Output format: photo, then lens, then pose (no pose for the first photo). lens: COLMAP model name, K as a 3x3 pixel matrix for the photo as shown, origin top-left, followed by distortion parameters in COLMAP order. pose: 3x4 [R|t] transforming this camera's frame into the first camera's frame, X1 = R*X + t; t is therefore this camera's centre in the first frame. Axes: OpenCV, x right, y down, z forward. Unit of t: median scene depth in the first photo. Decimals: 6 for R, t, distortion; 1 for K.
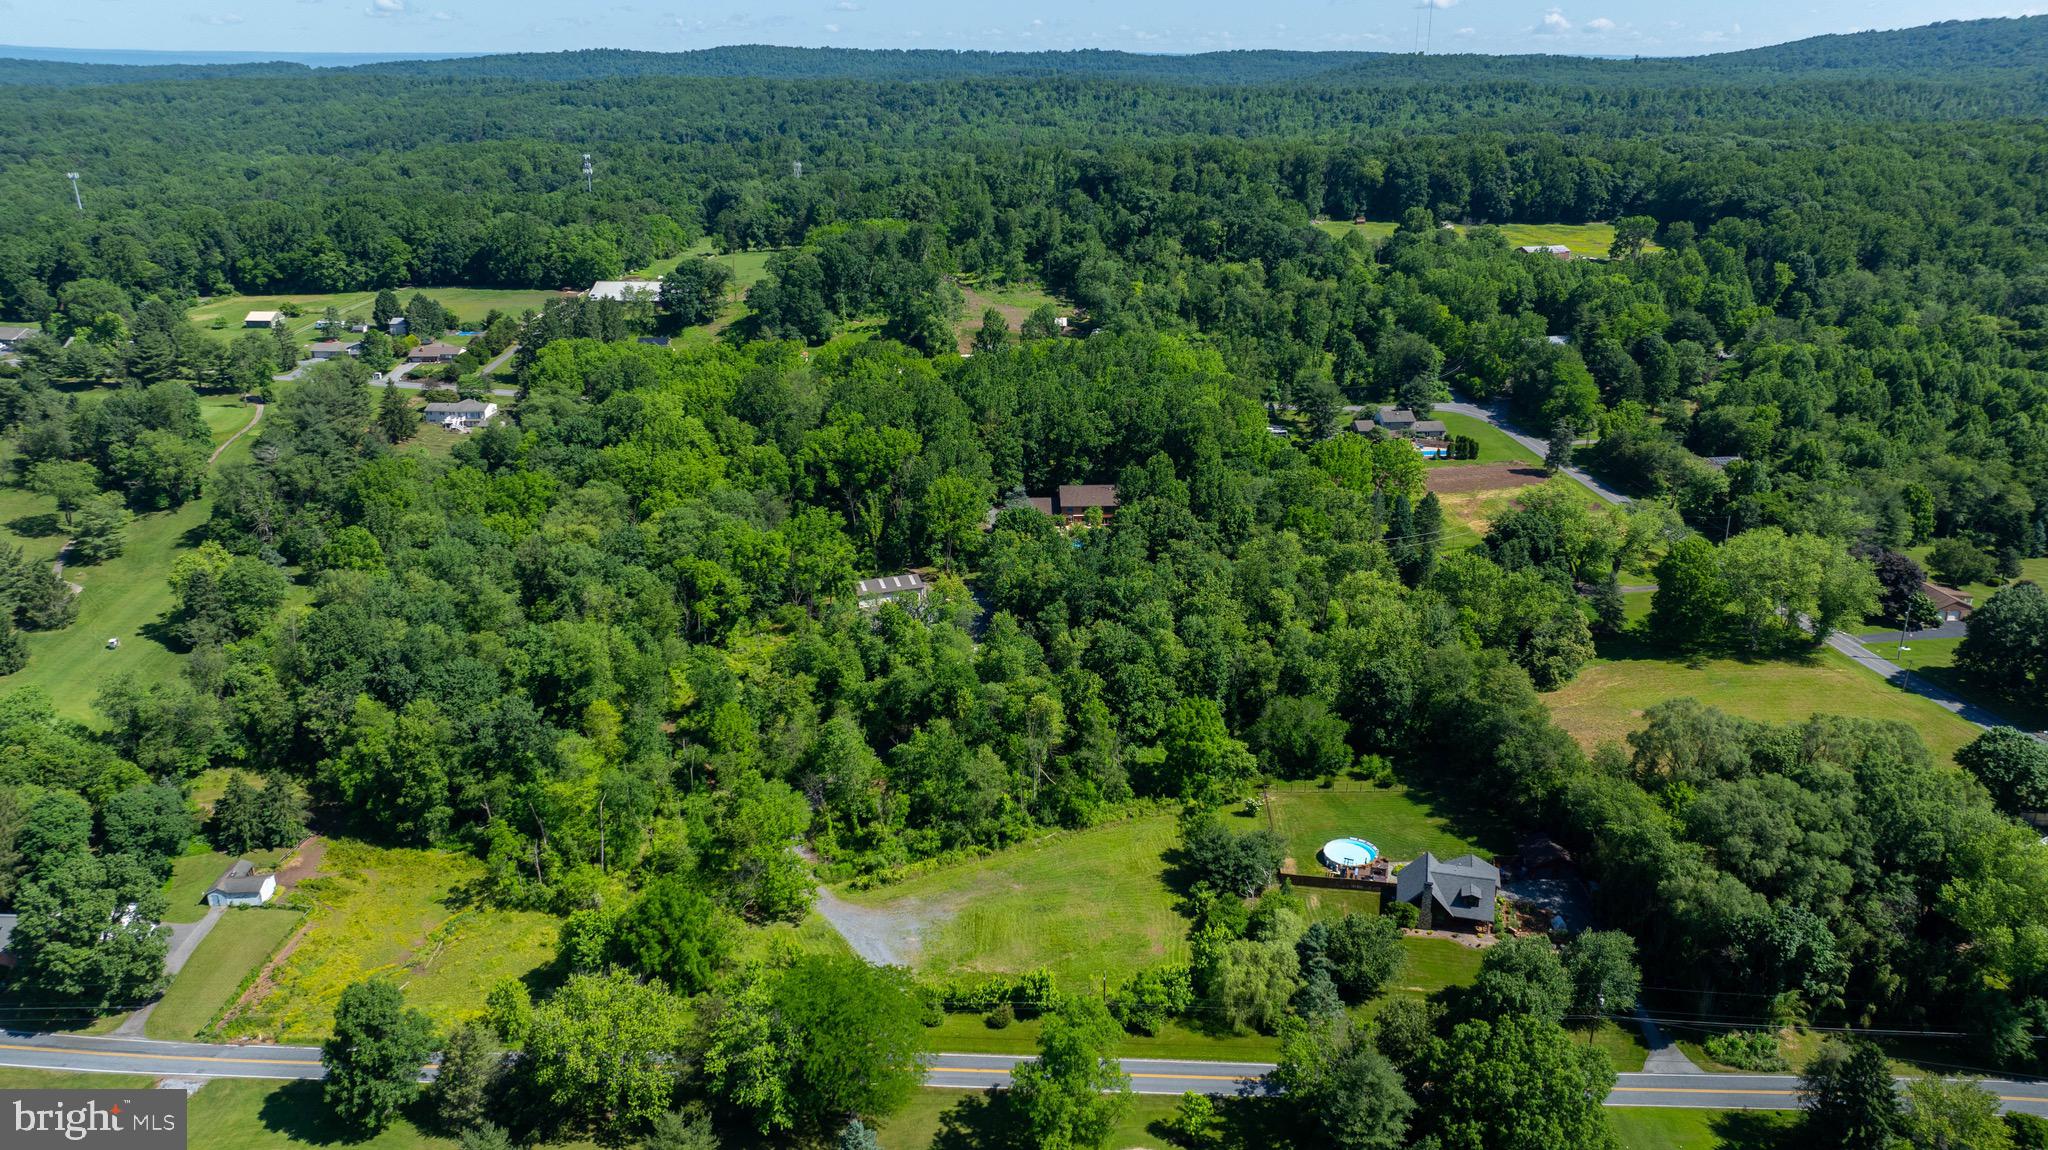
lens RADIAL K [[1444.9, 0, 1020.7], [0, 1444.9, 573.4], [0, 0, 1]] dist [-0.044367, 0.048026]
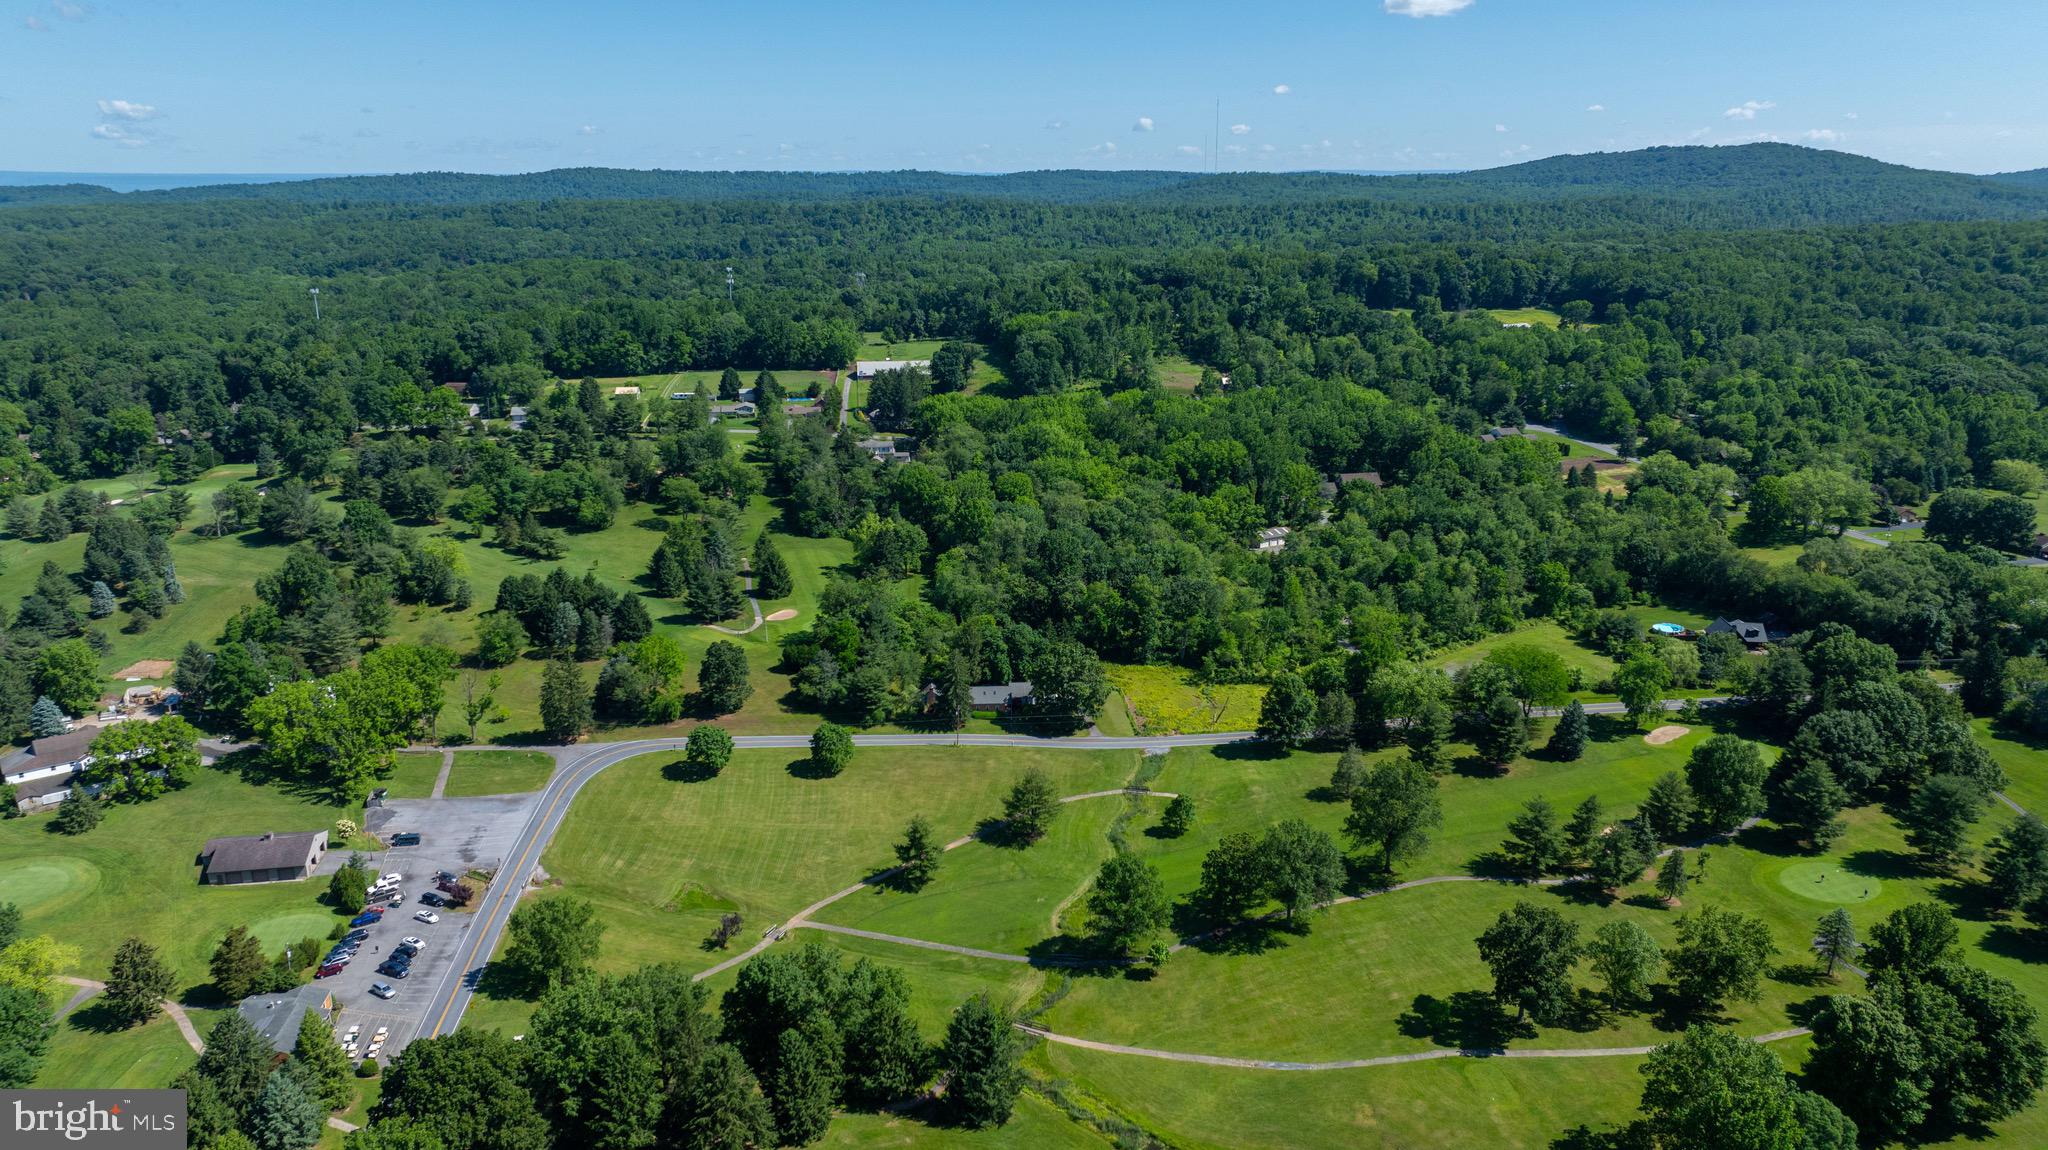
lens RADIAL K [[1444.9, 0, 1020.2], [0, 1444.9, 577.1], [0, 0, 1]] dist [-0.044367, 0.048026]
pose [[0.987911, -0.045269, 0.148268, -0.452228], [0.055855, 0.996119, -0.068029, 0.110680], [-0.144613, 0.075488, 0.986605, -0.362895]]
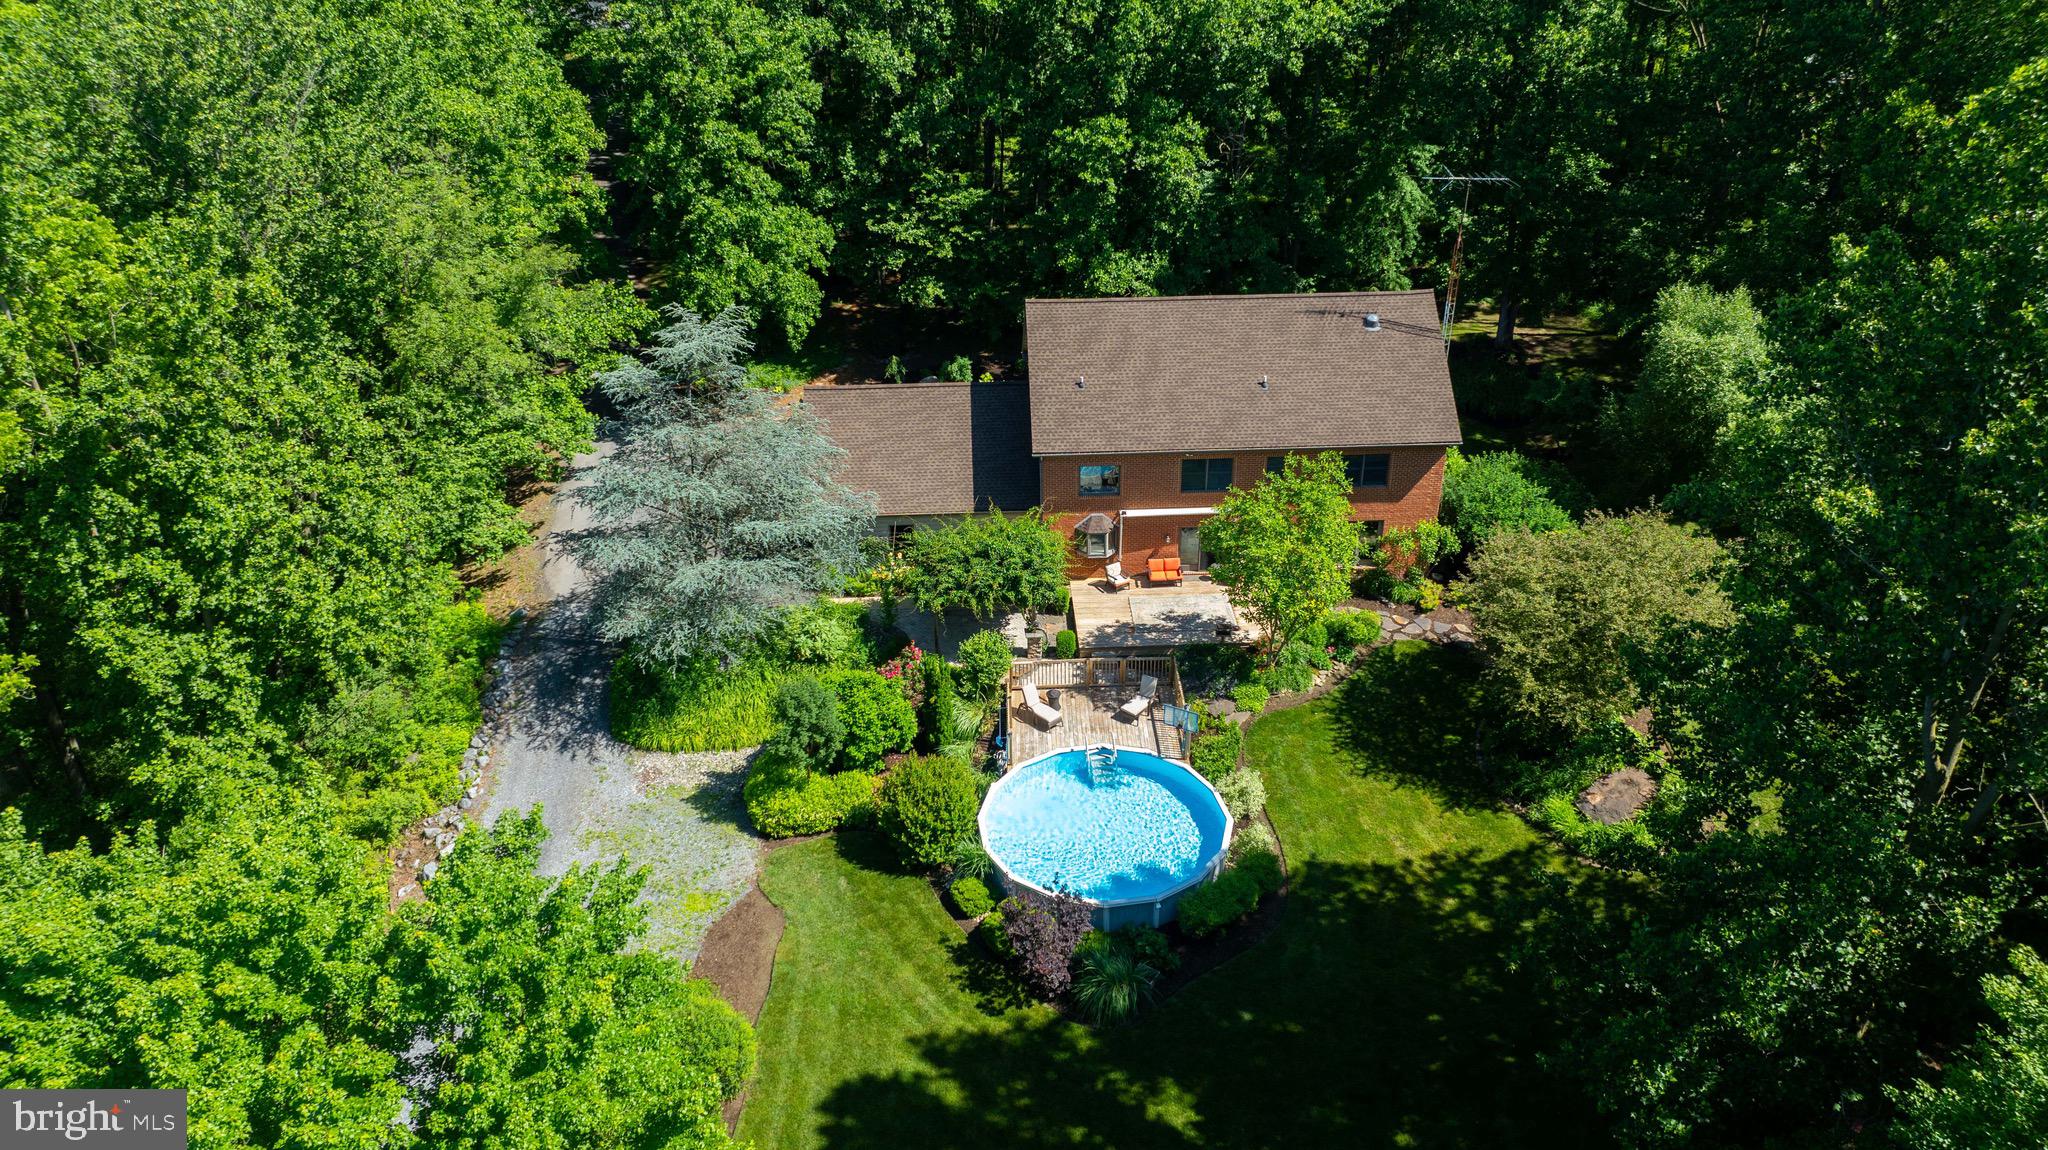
lens RADIAL K [[1444.9, 0, 1025.3], [0, 1444.9, 583.0], [0, 0, 1]] dist [-0.044367, 0.048026]
pose [[0.999912, -0.008647, -0.010060, 0.023802], [0.010179, 0.986433, 0.163848, -0.048225], [0.008507, -0.163936, 0.986434, 0.725808]]
